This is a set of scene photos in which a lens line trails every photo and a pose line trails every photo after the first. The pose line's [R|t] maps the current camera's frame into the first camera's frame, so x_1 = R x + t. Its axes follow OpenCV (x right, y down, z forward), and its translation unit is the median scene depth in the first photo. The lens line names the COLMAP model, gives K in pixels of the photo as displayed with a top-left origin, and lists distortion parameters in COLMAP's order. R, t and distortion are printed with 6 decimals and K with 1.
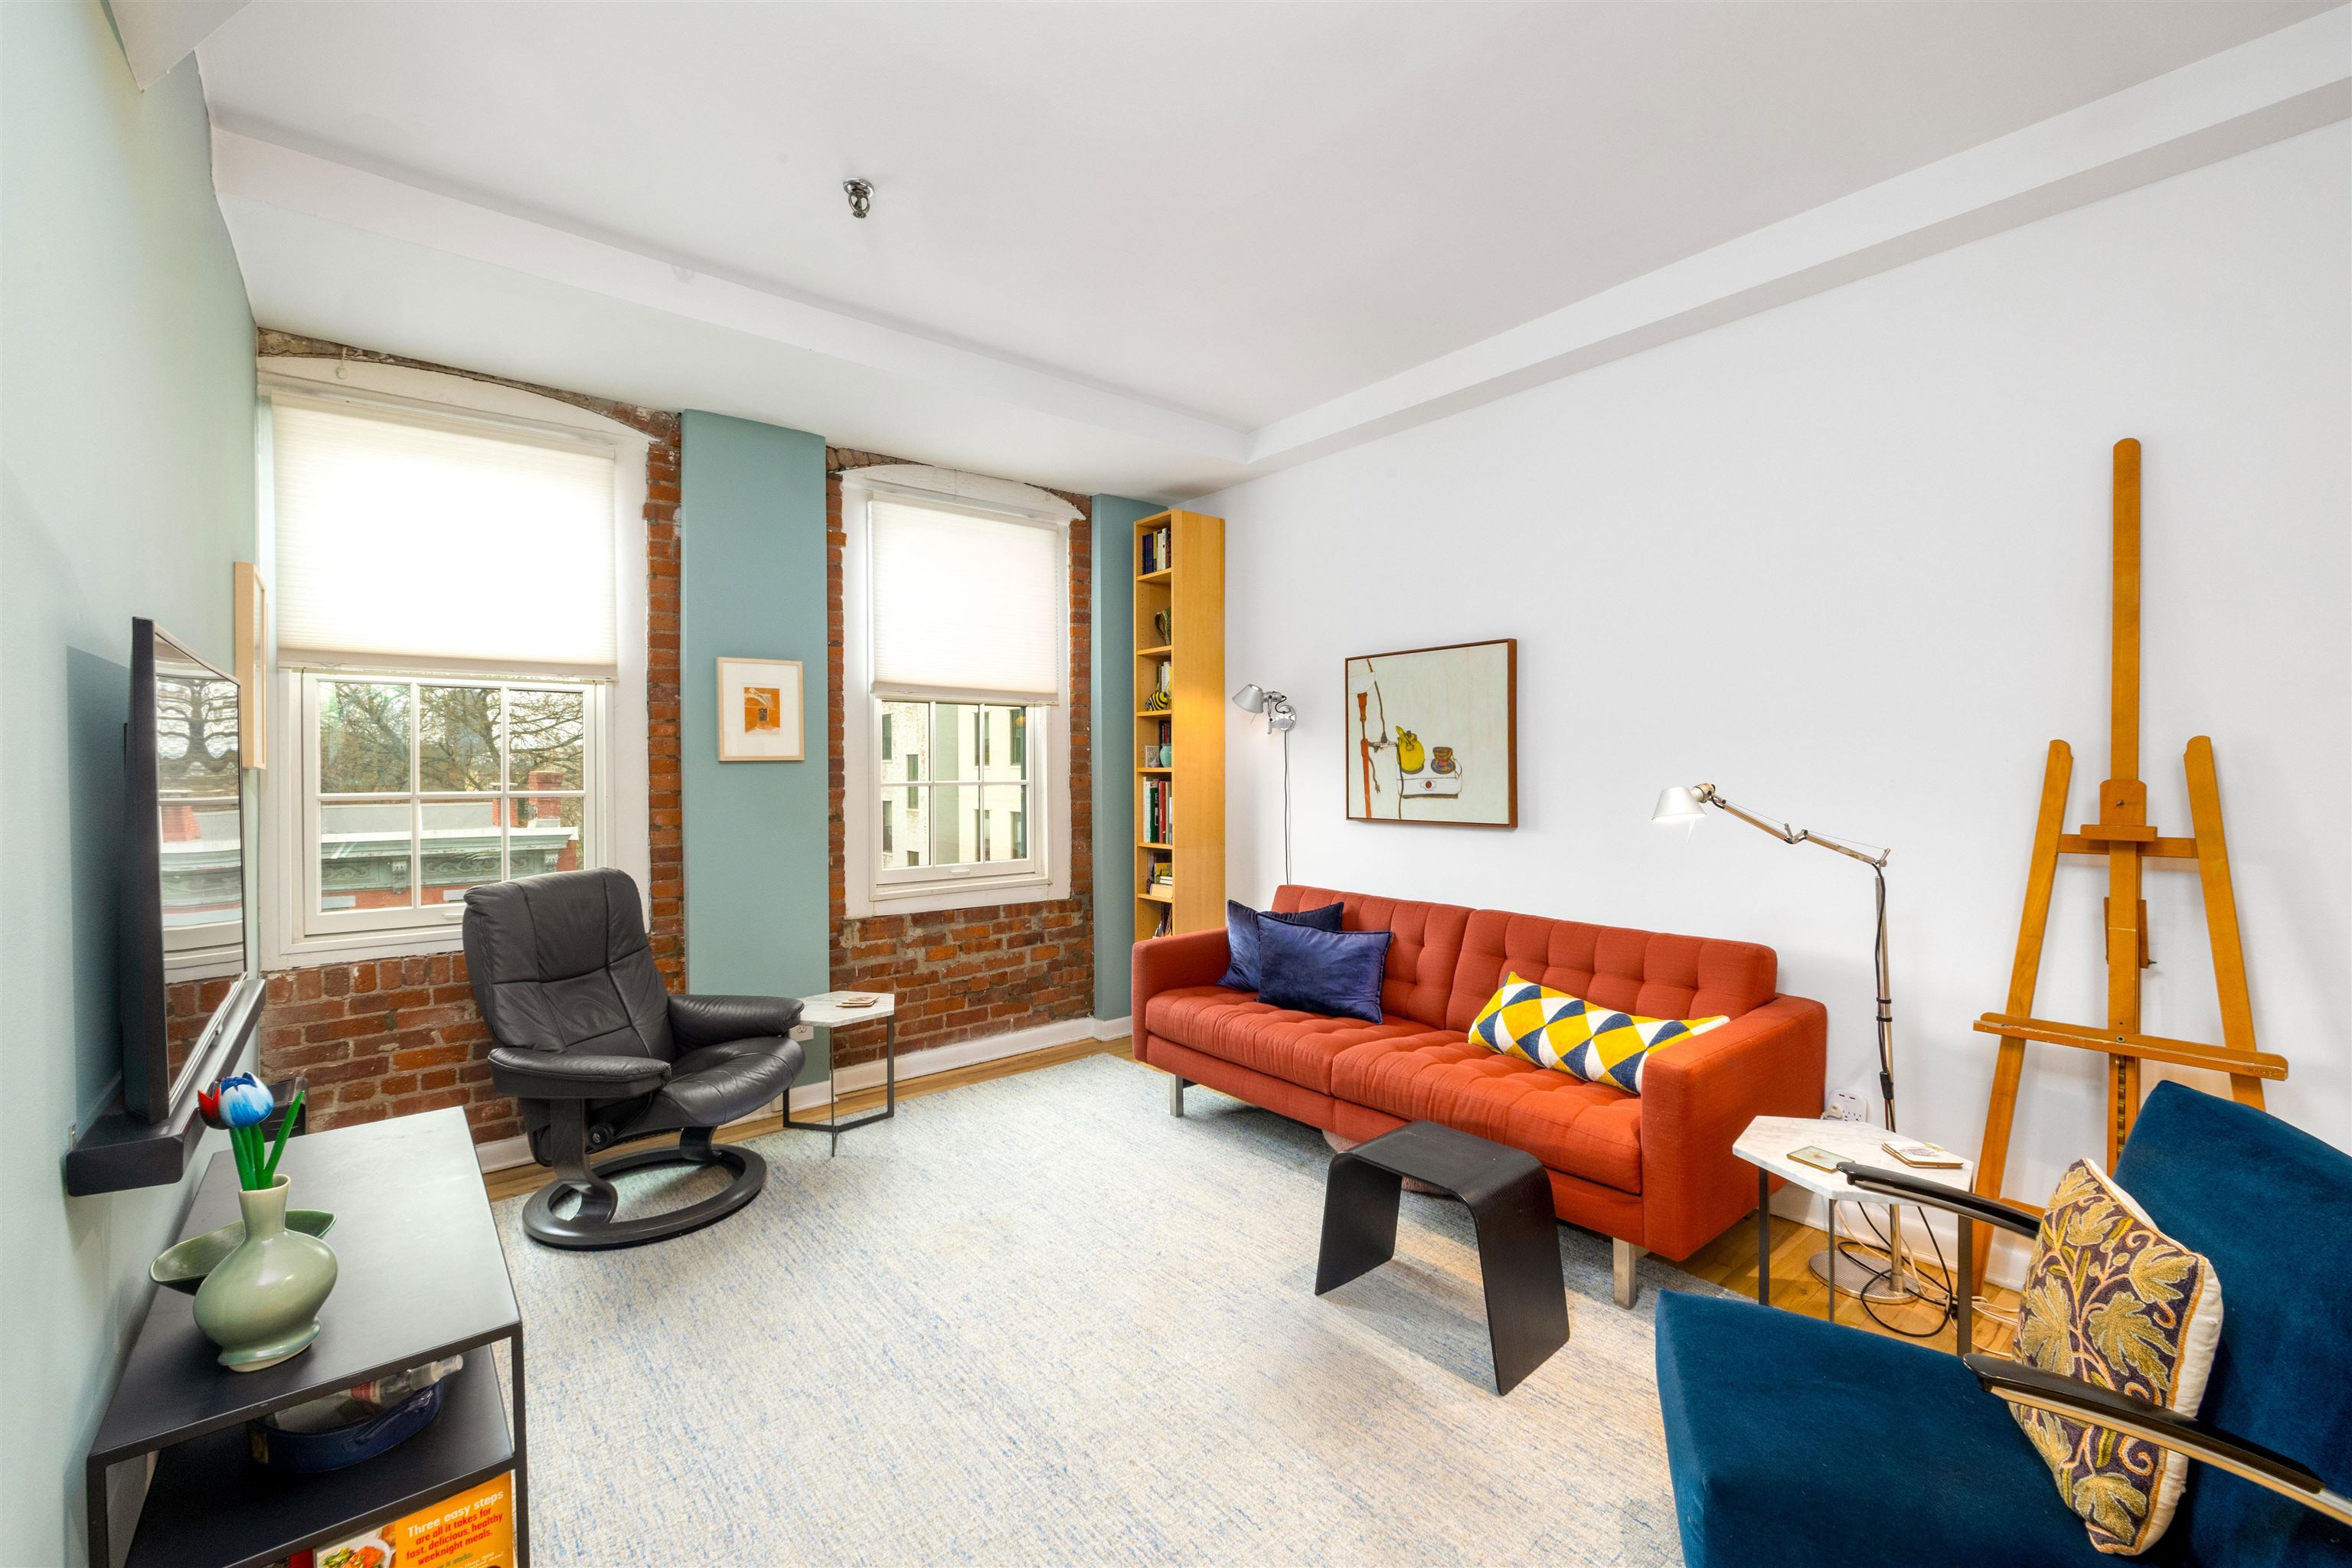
lens RADIAL K [[987.5, 0, 1176.0], [0, 987.5, 784.0], [0, 0, 1]] dist [0.000758, 0.000422]
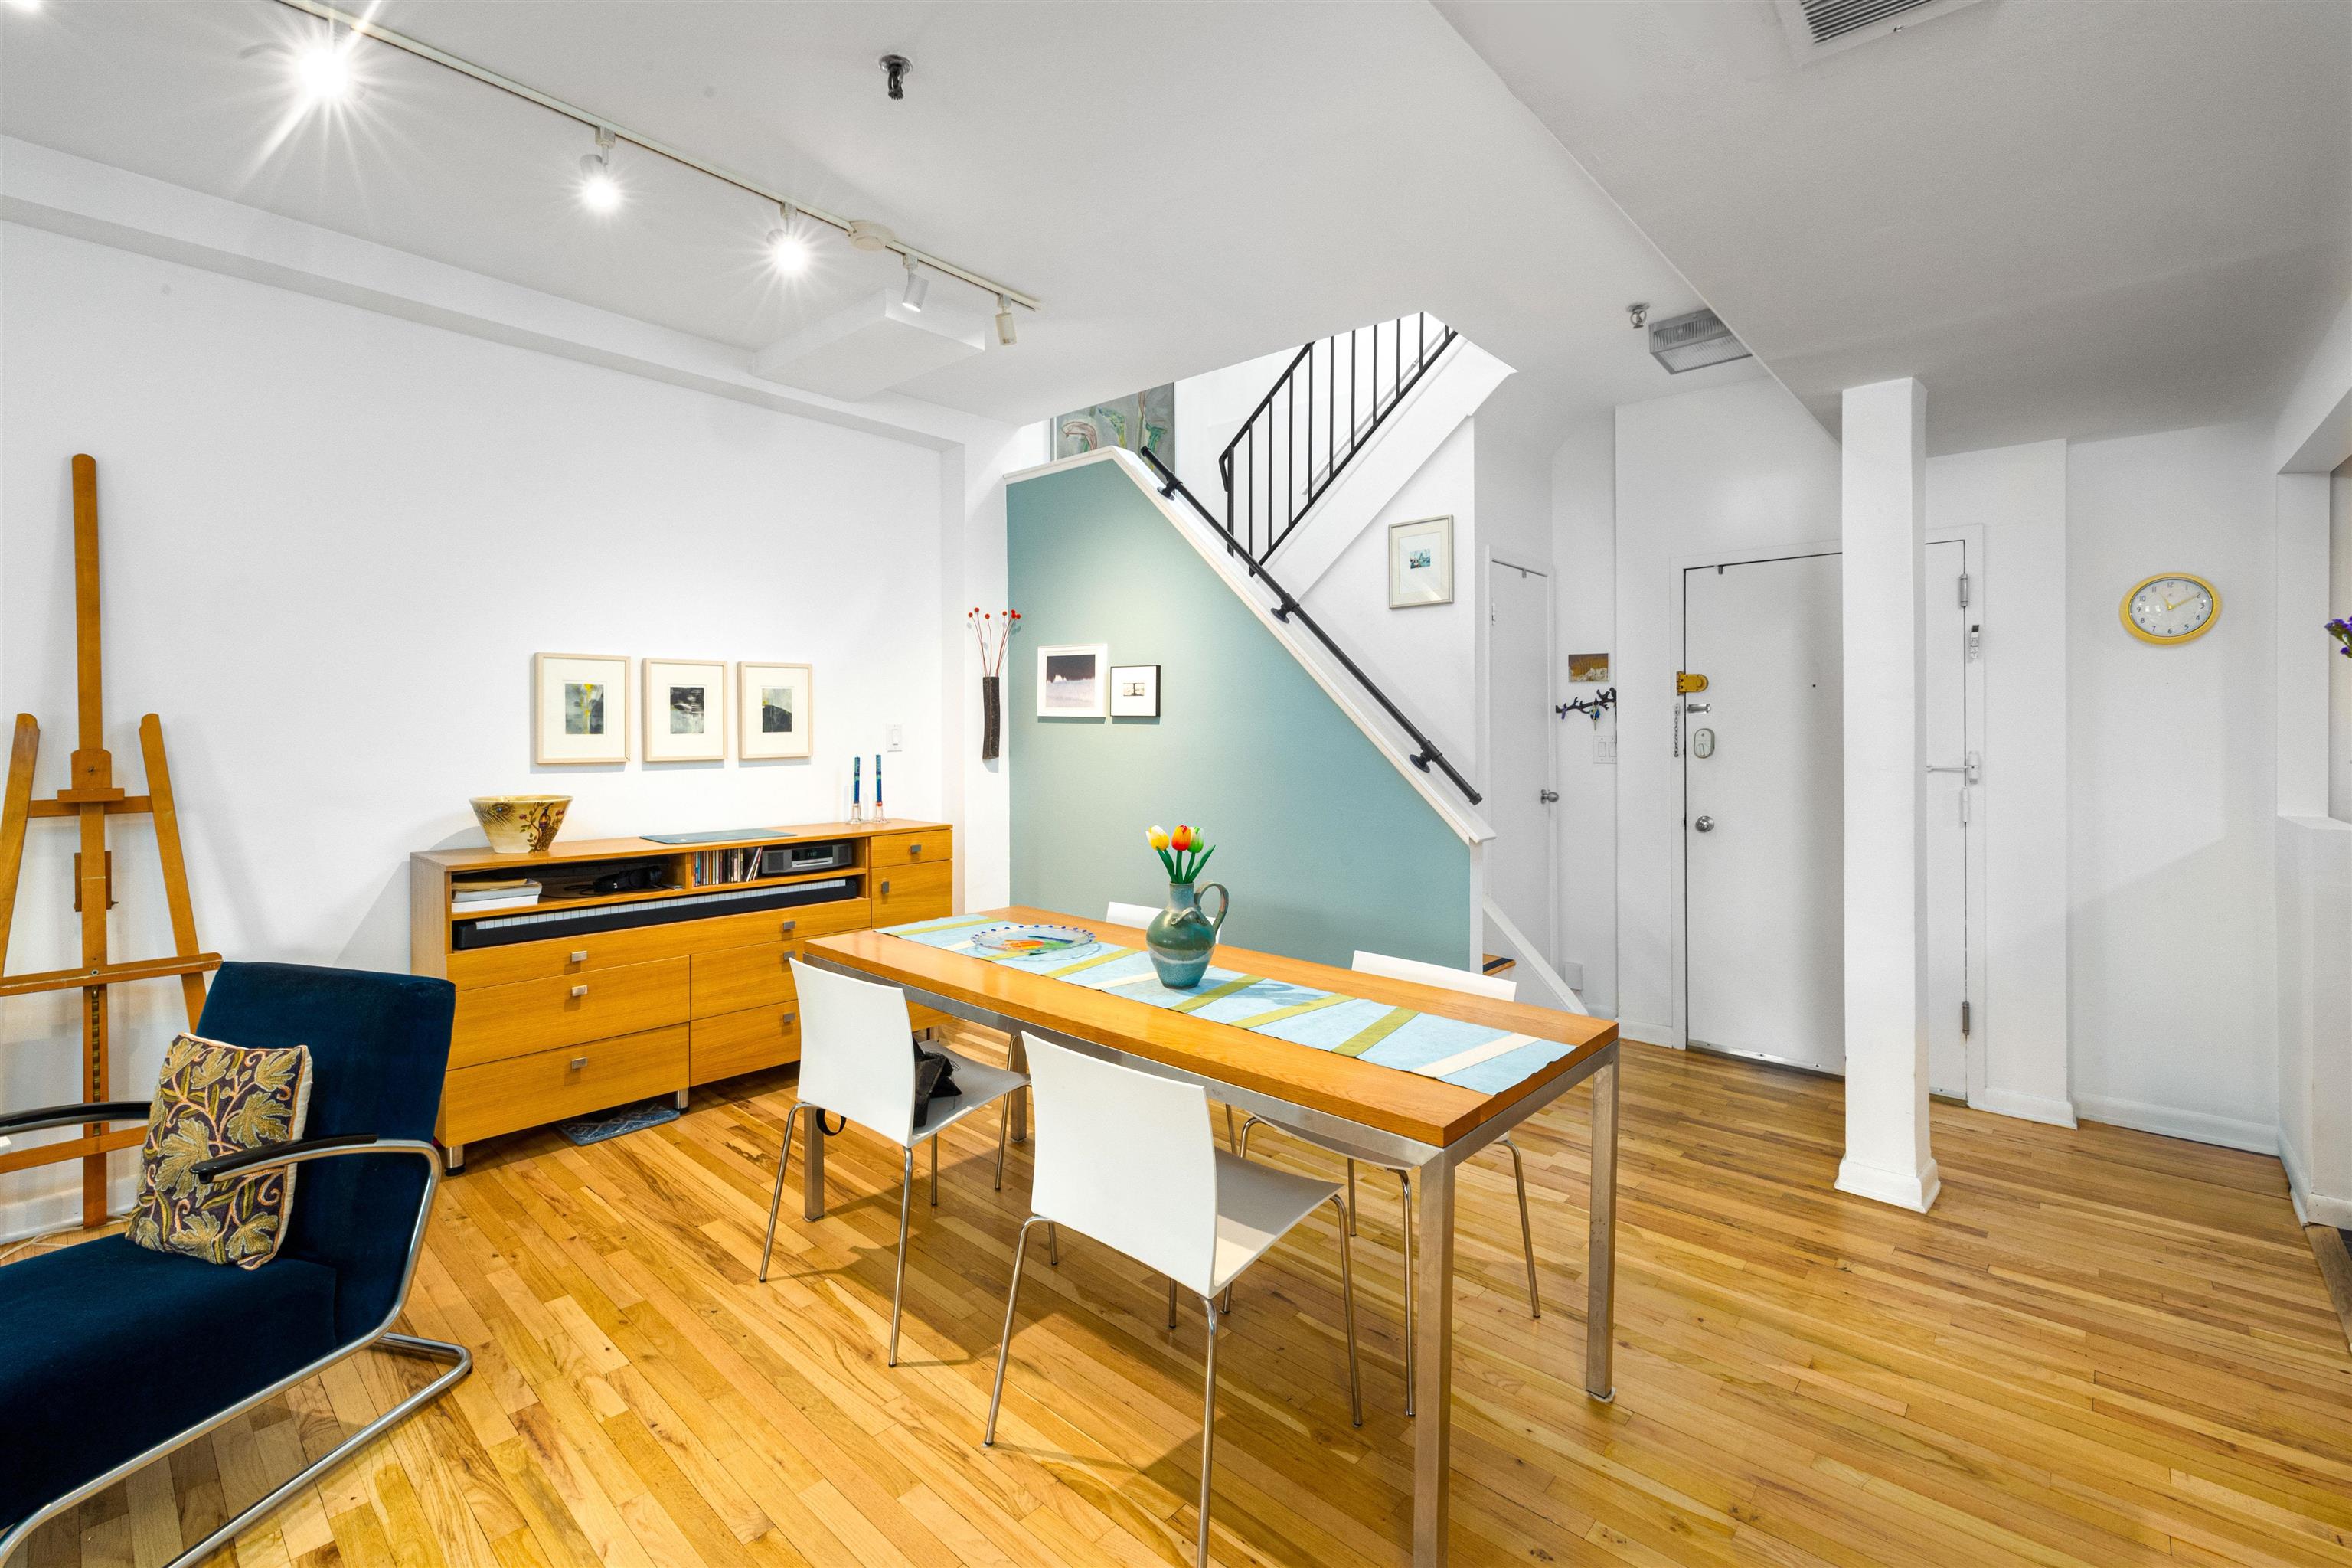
lens RADIAL K [[1008.2, 0, 1142.6], [0, 1008.2, 748.6], [0, 0, 1]] dist [0.000642, 0.000111]
pose [[-0.130765, -0.011421, 0.991348, -0.223237], [0.015796, 0.999783, 0.013602, -0.001057], [-0.991288, 0.017438, -0.130556, -0.041846]]
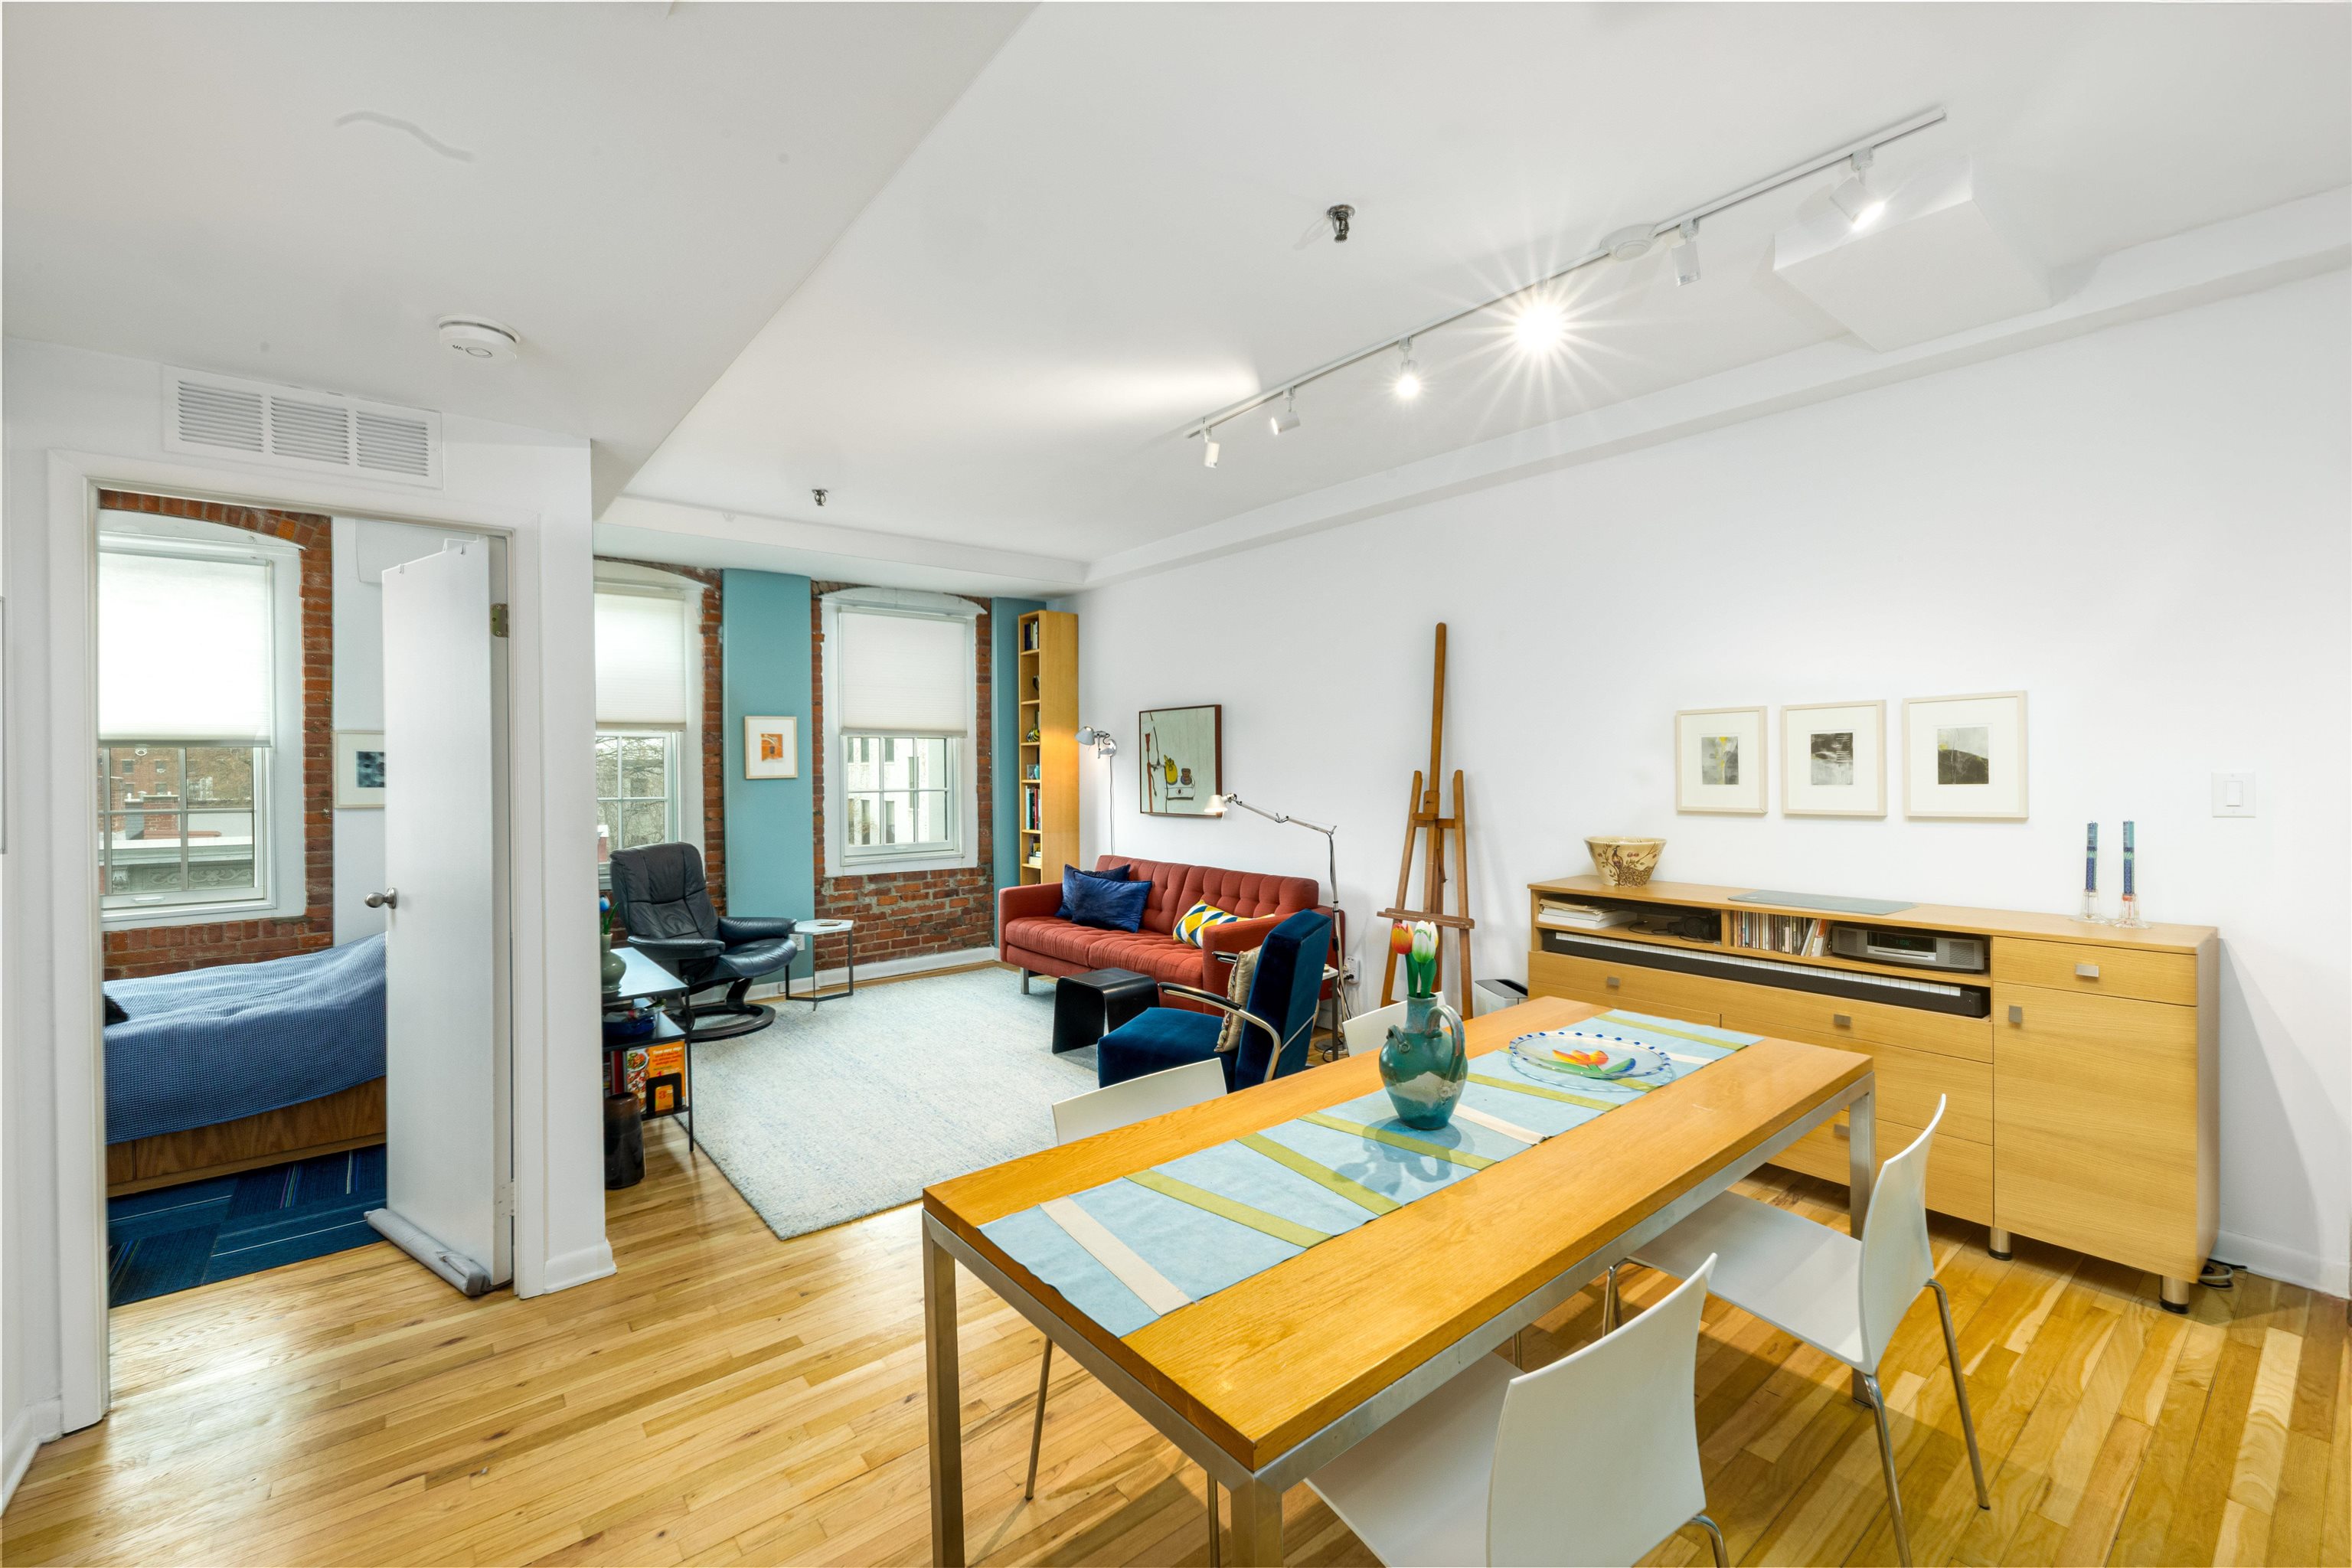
lens RADIAL K [[985.1, 0, 1176.0], [0, 985.1, 784.0], [0, 0, 1]] dist [0.000169, 0.000052]
pose [[0.999966, -0.002993, -0.007673, 0.258608], [0.003000, 0.999995, 0.000919, -0.013107], [0.007670, -0.000942, 0.999970, -0.617227]]
